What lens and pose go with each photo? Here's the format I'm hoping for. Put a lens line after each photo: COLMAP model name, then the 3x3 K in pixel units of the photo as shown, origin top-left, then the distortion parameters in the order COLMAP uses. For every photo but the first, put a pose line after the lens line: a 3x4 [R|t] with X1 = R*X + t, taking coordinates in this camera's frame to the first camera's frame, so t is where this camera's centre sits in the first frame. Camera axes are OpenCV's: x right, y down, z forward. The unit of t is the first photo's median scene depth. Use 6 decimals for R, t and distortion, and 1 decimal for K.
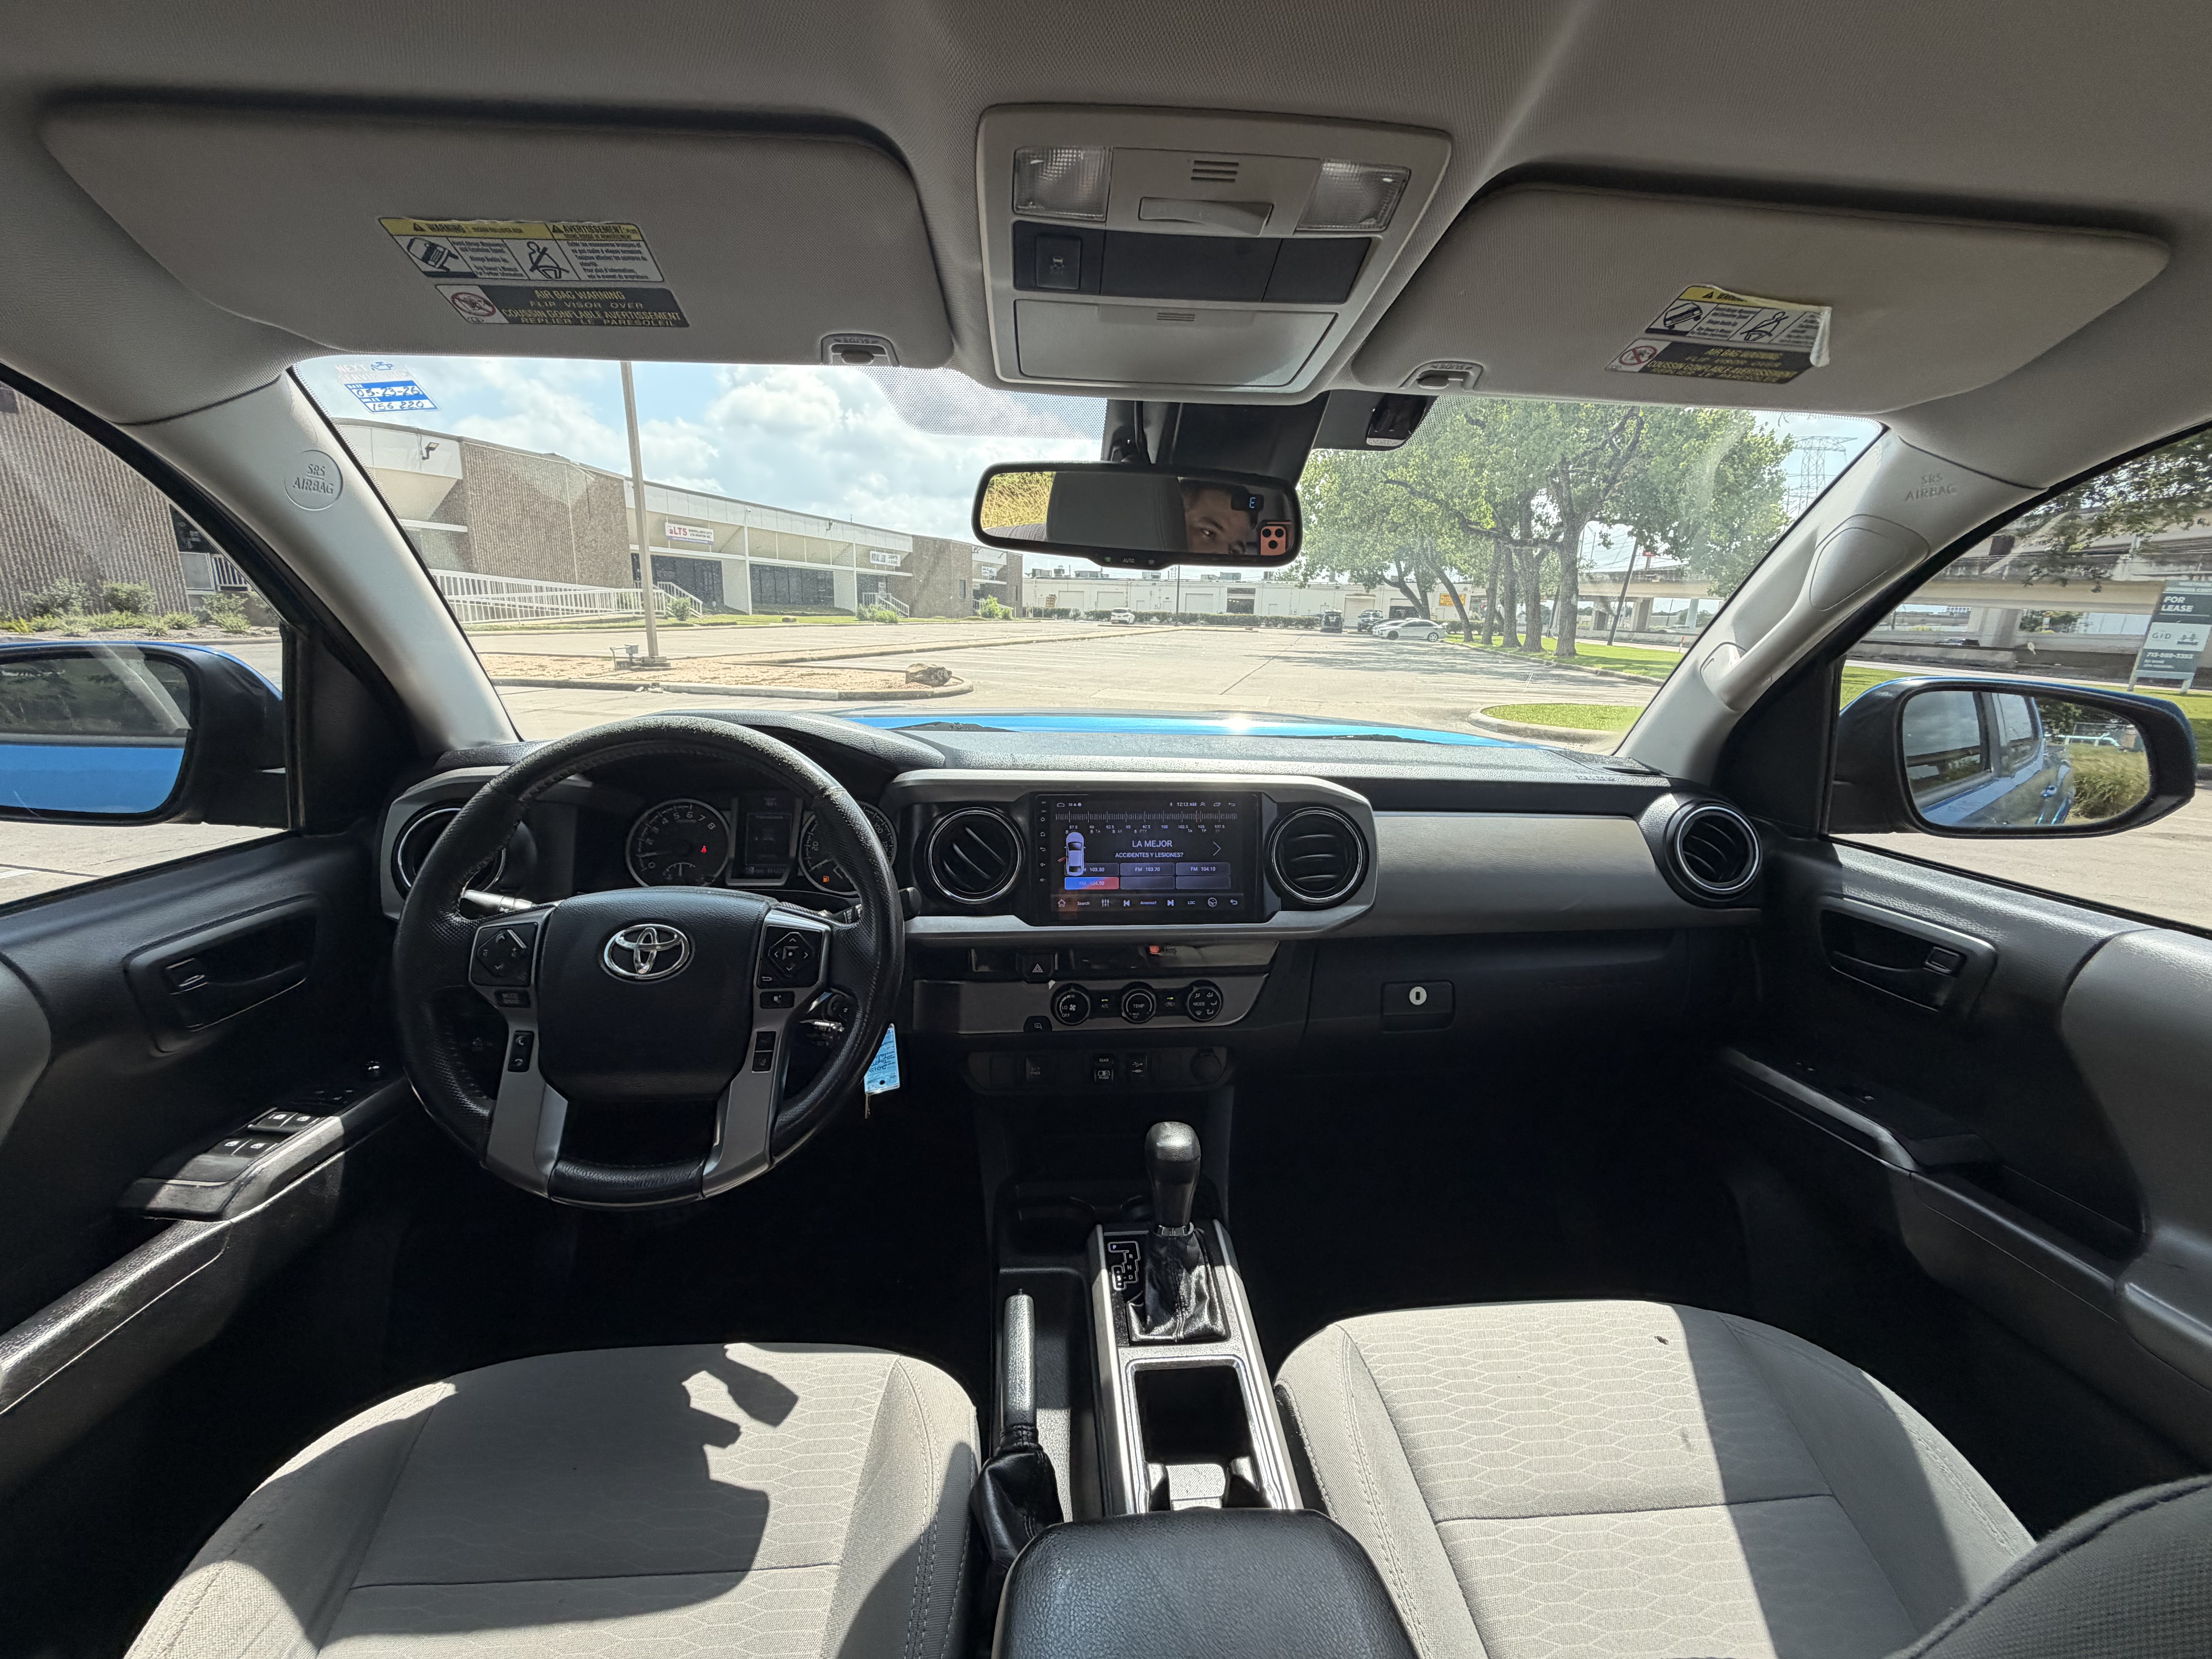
lens RADIAL K [[888.4, 0, 1106.0], [0, 888.4, 829.5], [0, 0, 1]] dist [0.005628, 0.000285]
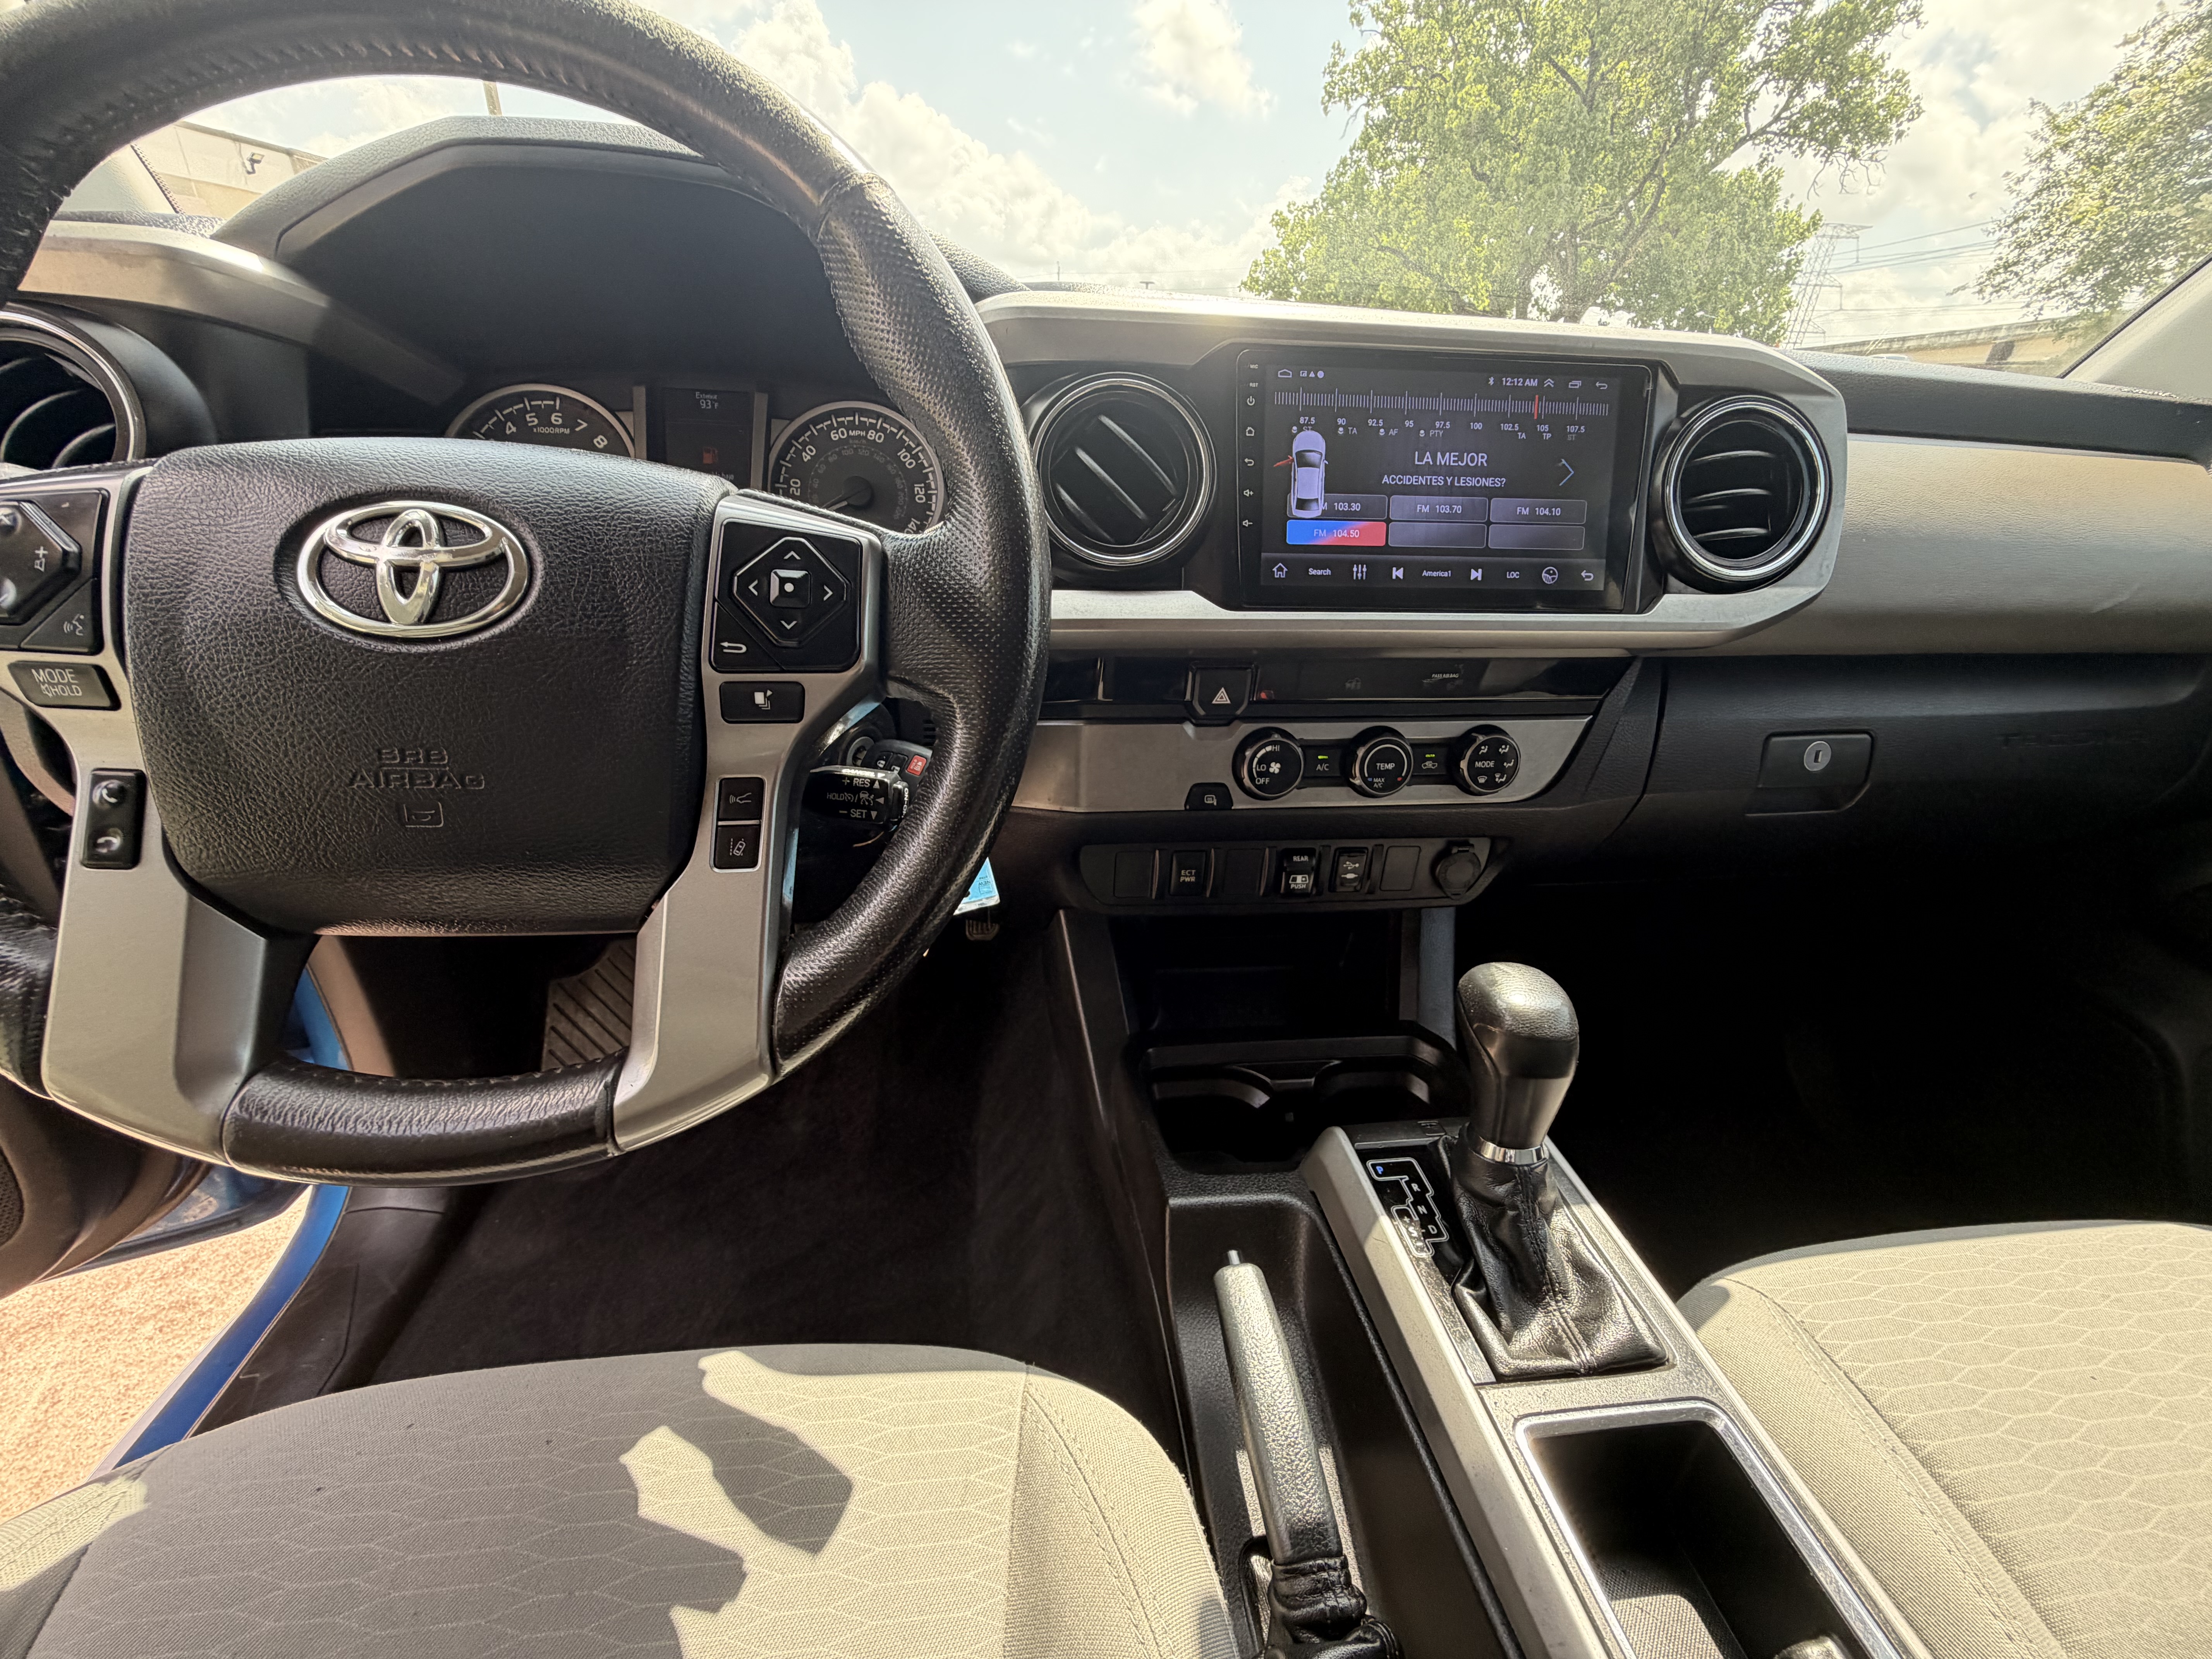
lens RADIAL K [[888.4, 0, 1106.0], [0, 888.4, 829.5], [0, 0, 1]] dist [0.005628, 0.000285]
pose [[0.998598, 0.003211, 0.052831, -0.180069], [-0.013900, 0.979035, 0.203217, 0.127130], [-0.051070, -0.203666, 0.977707, 0.446971]]
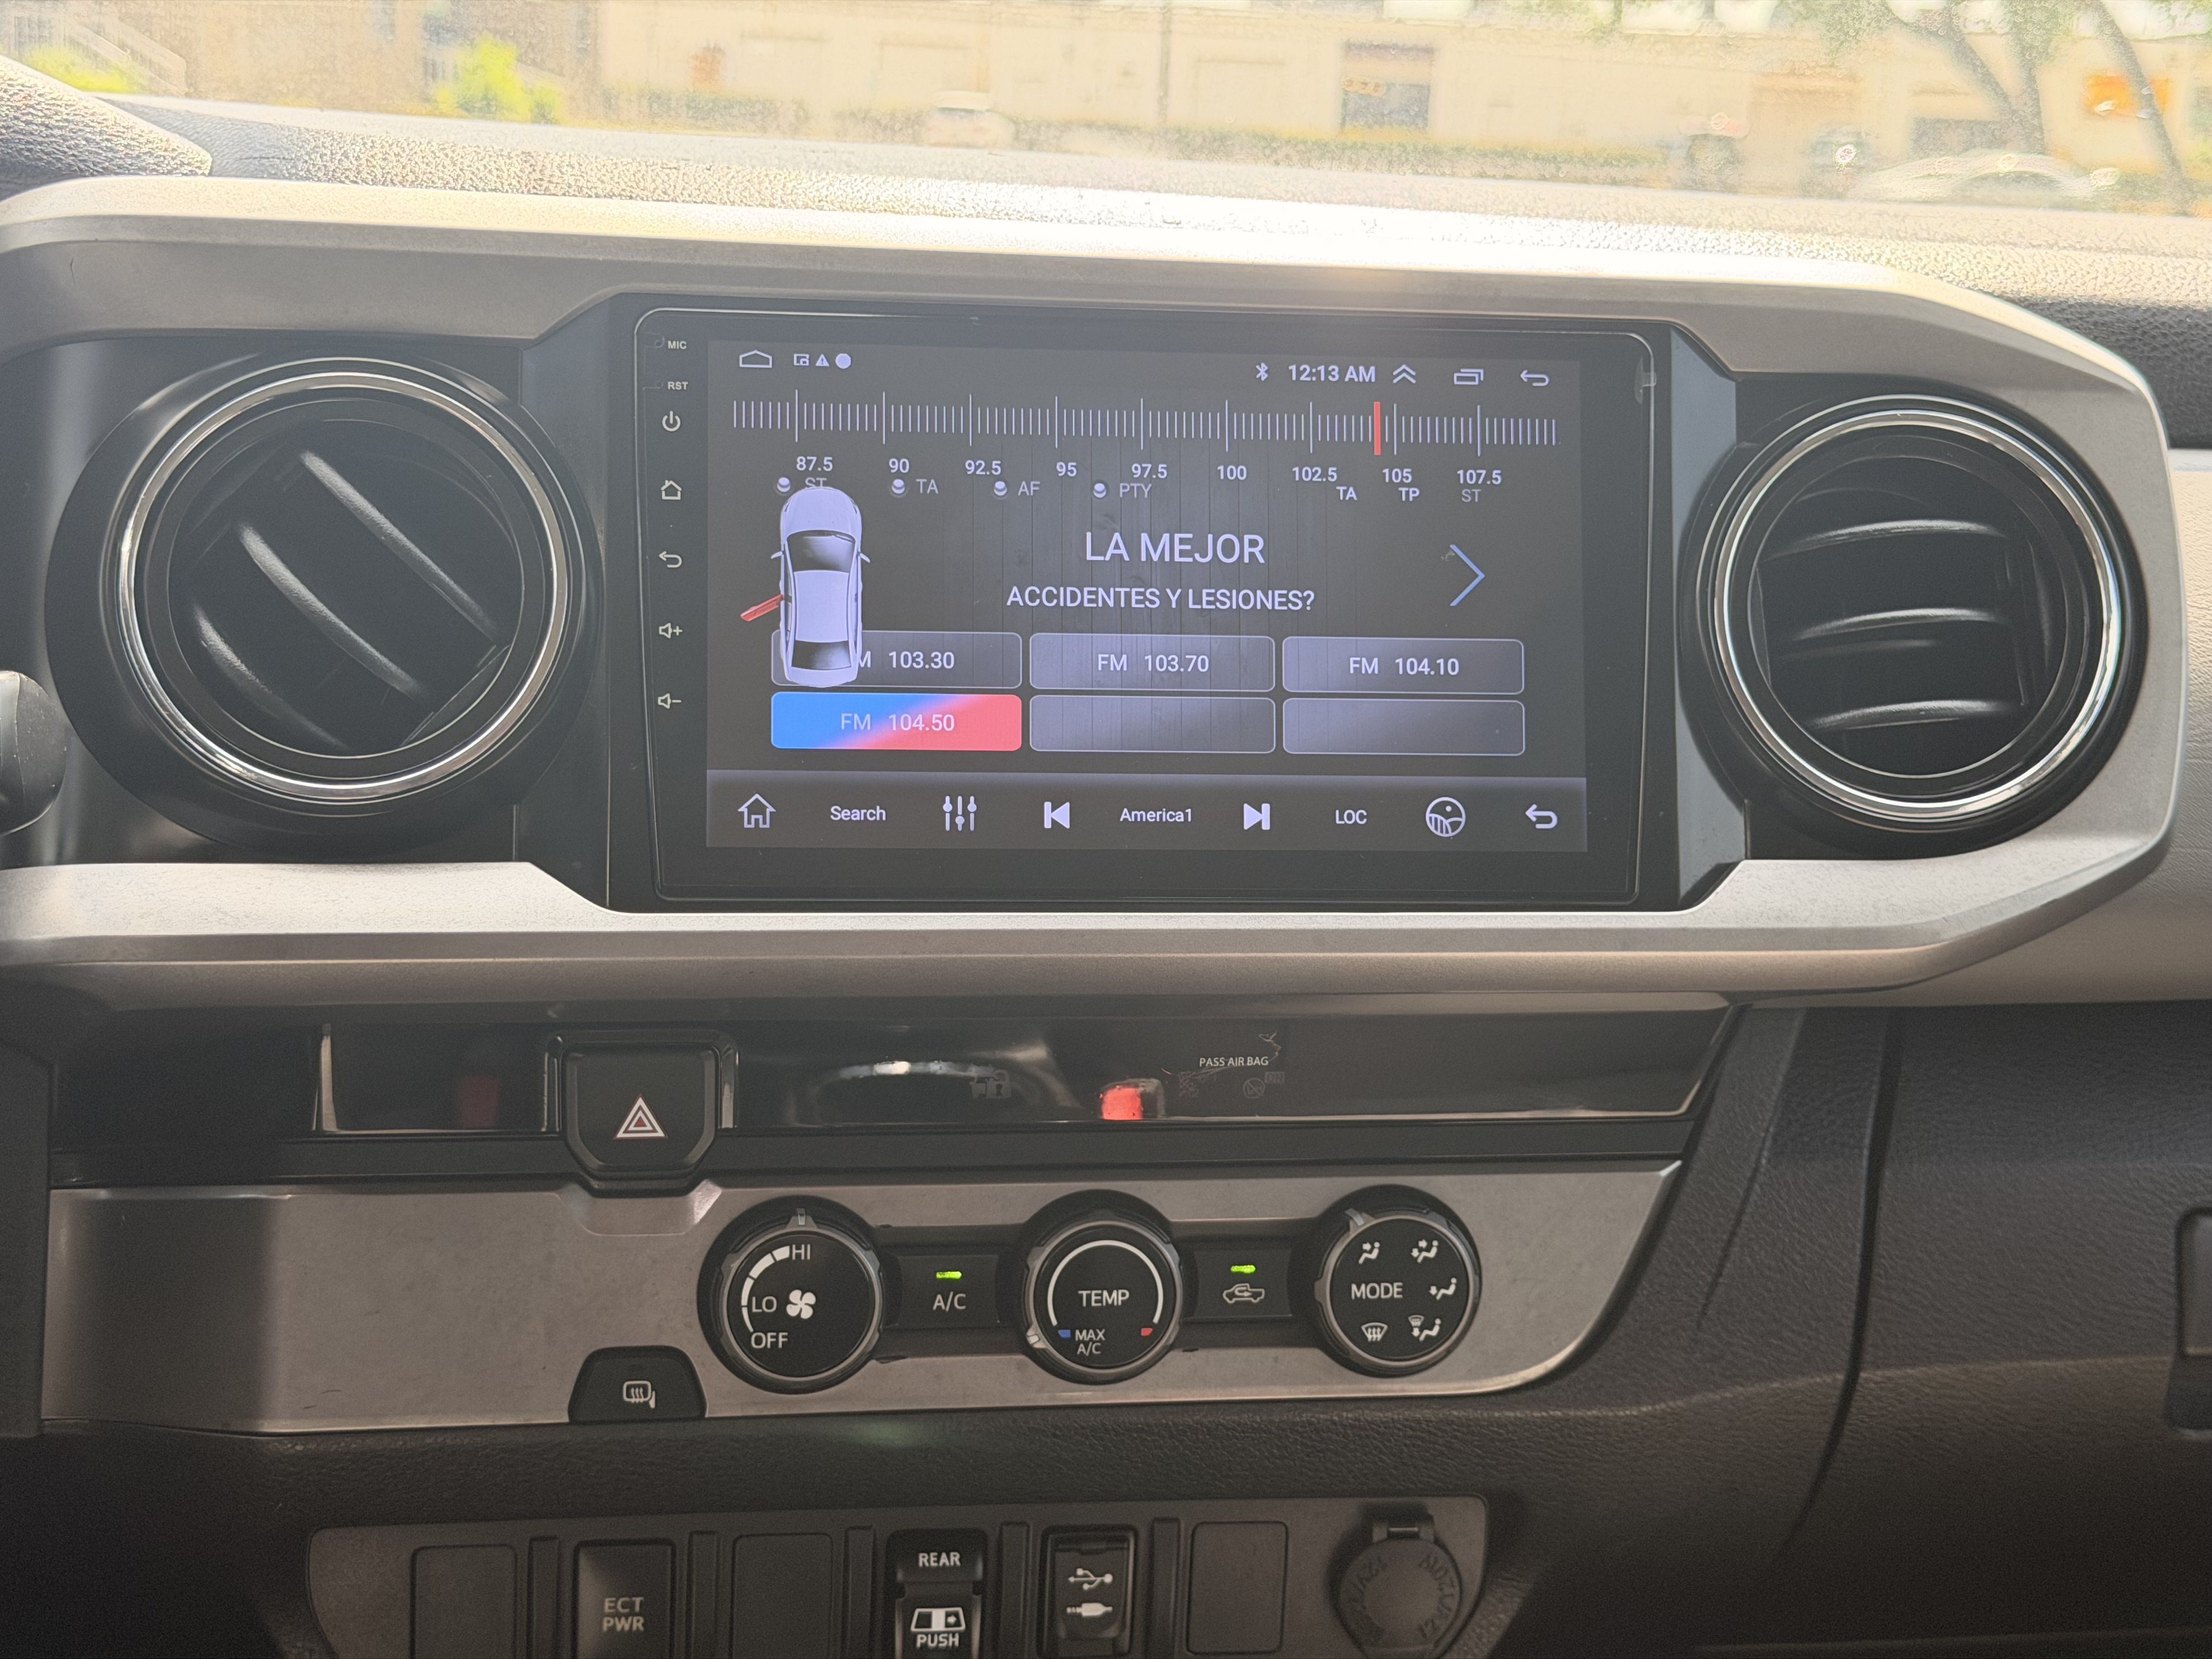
lens RADIAL K [[3080.0, 0, 1106.0], [0, 3080.0, 829.5], [0, 0, 1]] dist [0.143352, 0.004591]
pose [[0.997775, 0.009879, 0.065934, -0.014221], [-0.008801, 0.999823, -0.016623, 0.098277], [-0.066086, 0.016005, 0.997686, 0.243793]]
